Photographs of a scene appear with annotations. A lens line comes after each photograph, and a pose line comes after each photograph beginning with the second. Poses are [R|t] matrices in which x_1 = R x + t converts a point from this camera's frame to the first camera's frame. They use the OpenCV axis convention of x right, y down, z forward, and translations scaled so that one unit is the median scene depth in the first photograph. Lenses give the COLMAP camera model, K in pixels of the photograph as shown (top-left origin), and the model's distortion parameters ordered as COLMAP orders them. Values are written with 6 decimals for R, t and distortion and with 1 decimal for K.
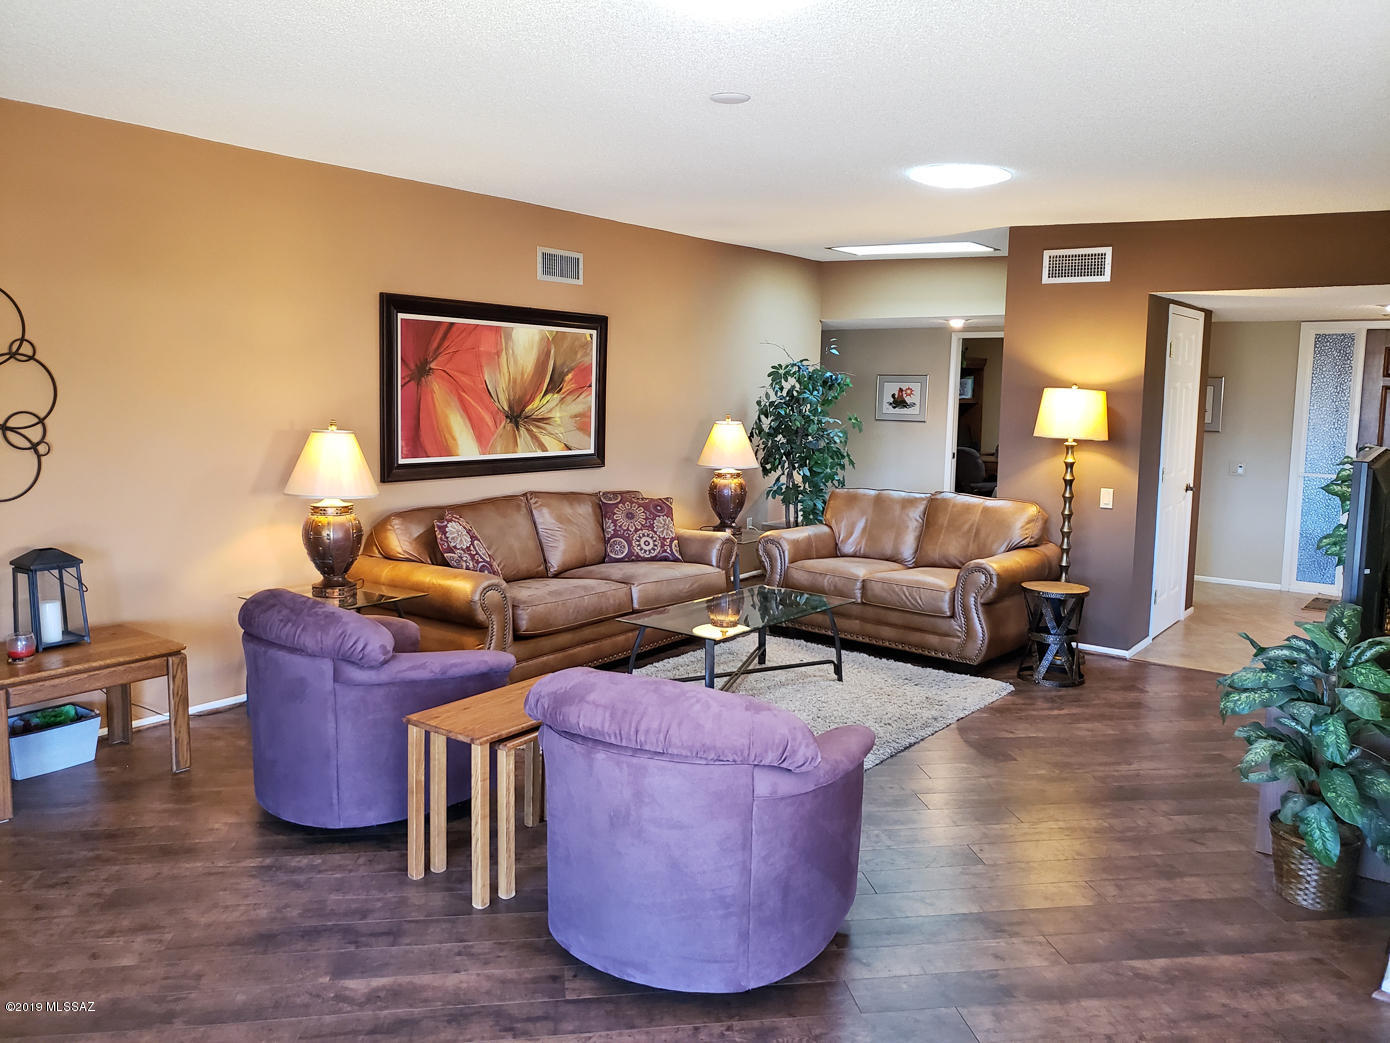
lens RADIAL K [[1090.2, 0, 695.0], [0, 1090.2, 521.5], [0, 0, 1]] dist [-0.000423, -0.014406]
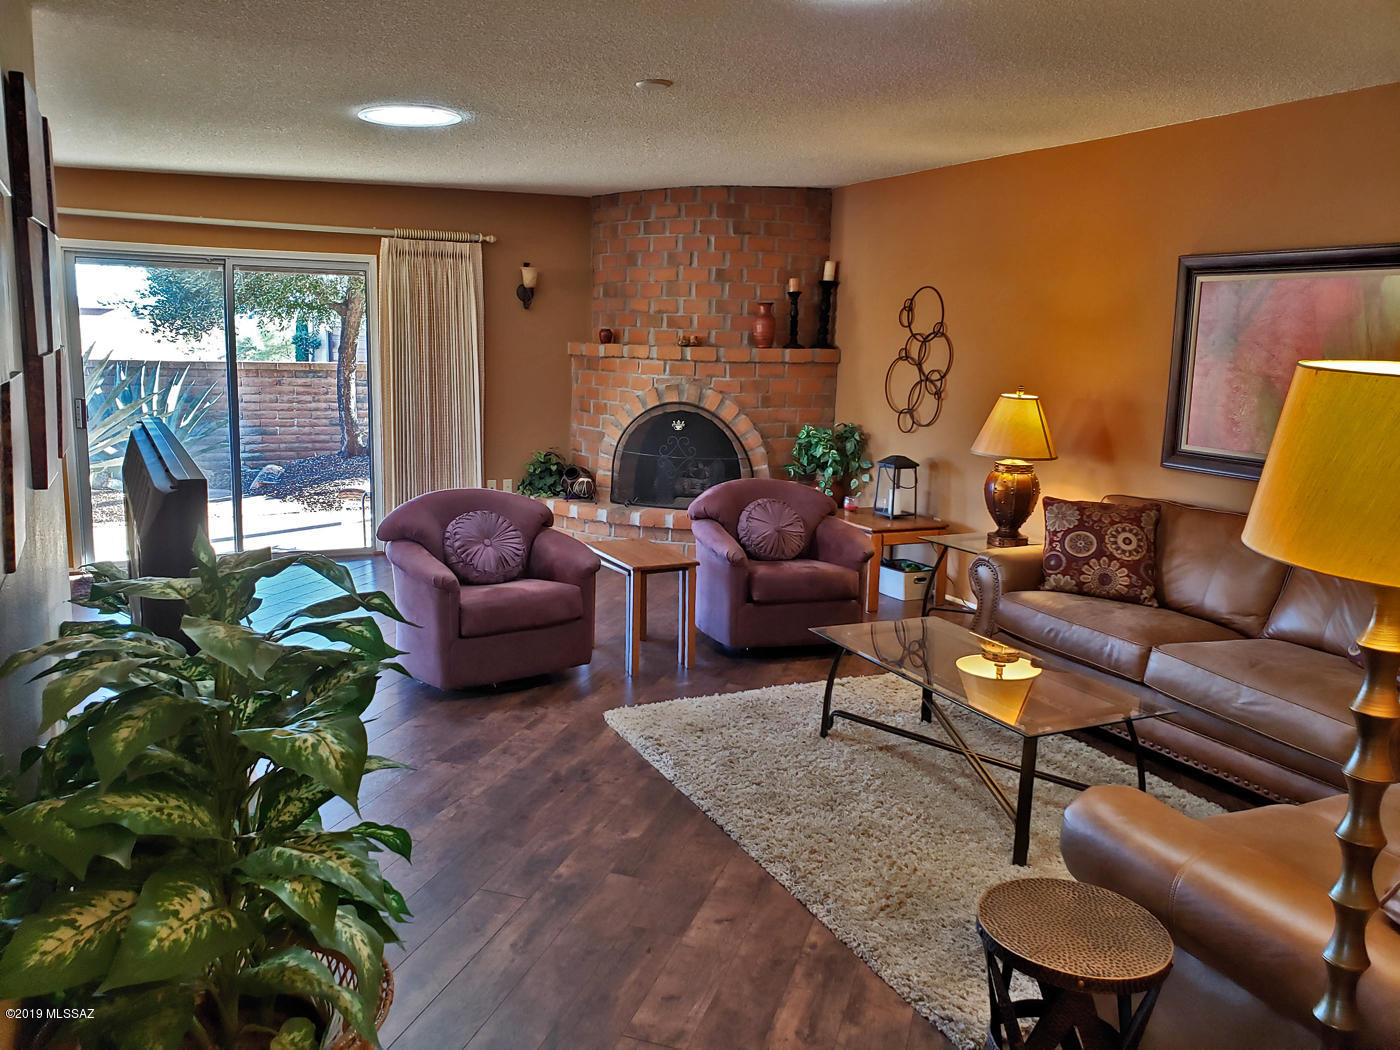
lens RADIAL K [[1098.0, 0, 700.0], [0, 1098.0, 525.0], [0, 0, 1]] dist [-0.000423, -0.014406]
pose [[-0.450255, 0.130026, -0.883382, 0.798889], [-0.136142, 0.967776, 0.211839, -0.146572], [0.882460, 0.215647, -0.418044, 1.188763]]
